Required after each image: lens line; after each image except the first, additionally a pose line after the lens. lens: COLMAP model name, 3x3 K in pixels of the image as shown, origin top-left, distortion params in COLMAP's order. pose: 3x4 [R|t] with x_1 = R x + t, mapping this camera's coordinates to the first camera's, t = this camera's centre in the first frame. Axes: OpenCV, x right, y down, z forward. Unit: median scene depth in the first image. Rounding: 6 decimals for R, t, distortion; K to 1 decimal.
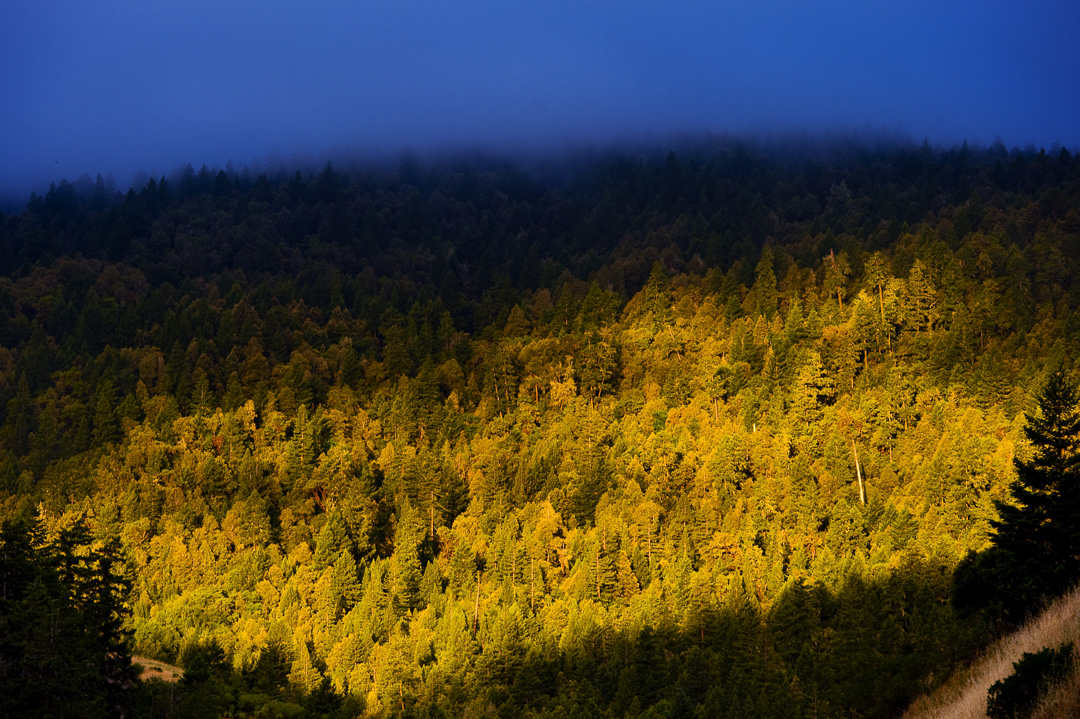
lens RADIAL K [[4050.2, 0, 539.8], [0, 4050.2, 360.0], [0, 0, 1]] dist [0.510535, 0.000000]
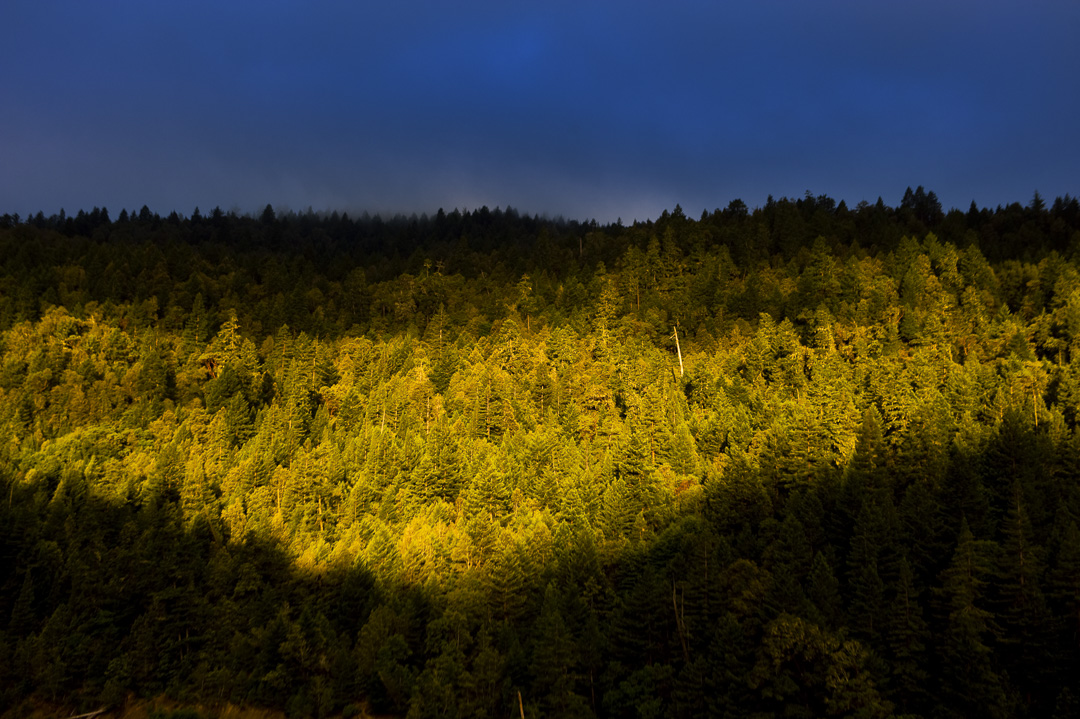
lens RADIAL K [[1414.9, 0, 539.7], [0, 1414.9, 357.1], [0, 0, 1]] dist [0.095185, 0.000000]
pose [[0.982354, 0.040673, 0.182557, -0.037198], [-0.027884, 0.997009, -0.072083, 0.059217], [-0.184943, 0.065721, 0.980549, 0.595660]]
